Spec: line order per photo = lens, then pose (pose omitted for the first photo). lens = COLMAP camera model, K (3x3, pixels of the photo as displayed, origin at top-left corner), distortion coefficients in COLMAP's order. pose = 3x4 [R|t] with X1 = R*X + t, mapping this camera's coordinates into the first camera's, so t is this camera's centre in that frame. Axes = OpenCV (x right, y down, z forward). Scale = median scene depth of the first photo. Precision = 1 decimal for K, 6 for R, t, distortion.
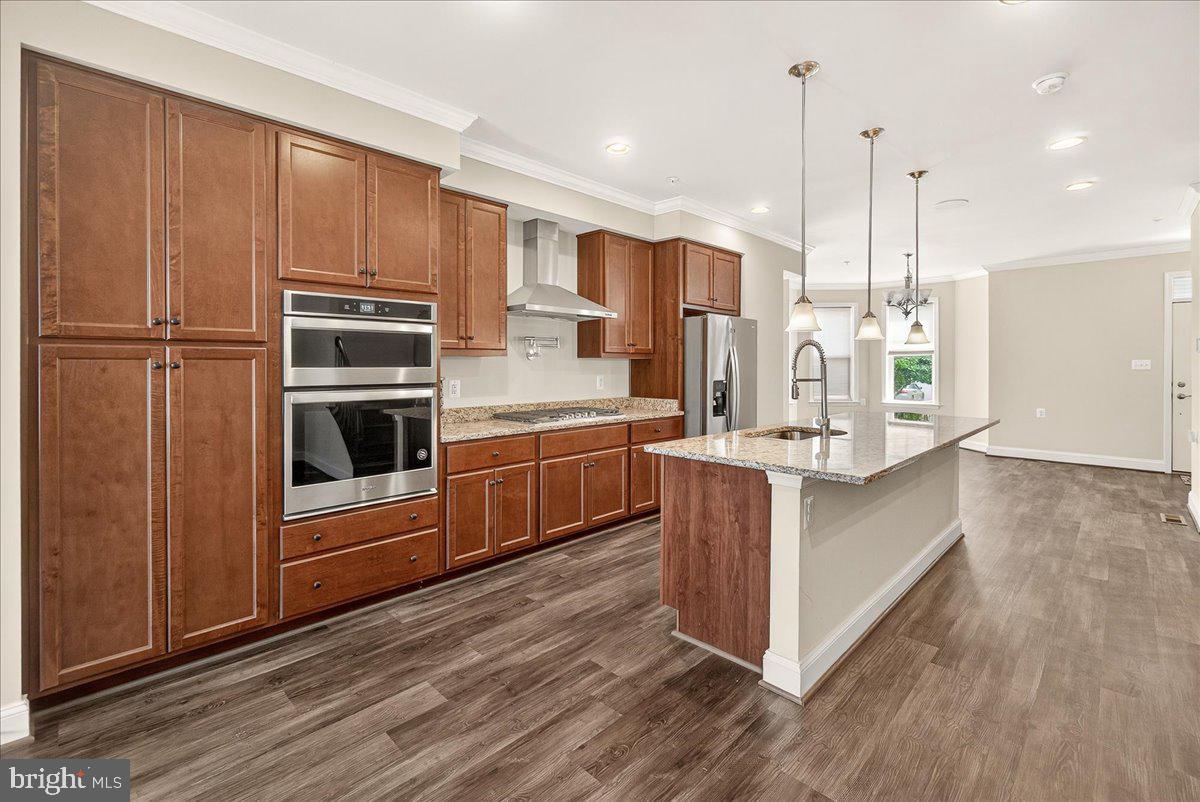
lens RADIAL K [[525.6, 0, 596.5], [0, 525.6, 370.2], [0, 0, 1]] dist [-0.001033, -0.000285]
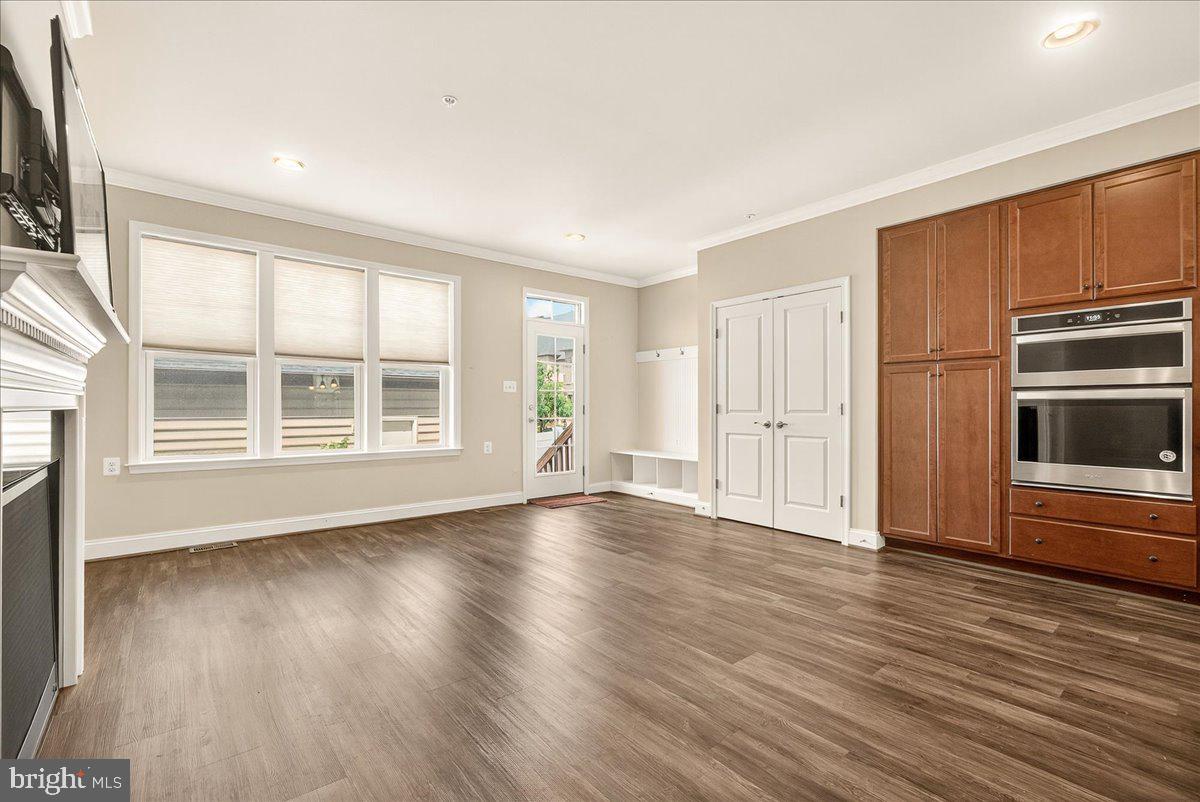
lens RADIAL K [[524.6, 0, 595.0], [0, 524.6, 401.4], [0, 0, 1]] dist [-0.072035, 0.026204]
pose [[-0.094540, -0.009302, -0.995478, 0.818588], [-0.002086, 0.999956, -0.009146, 0.081955], [0.995519, 0.001212, -0.094555, 0.034208]]
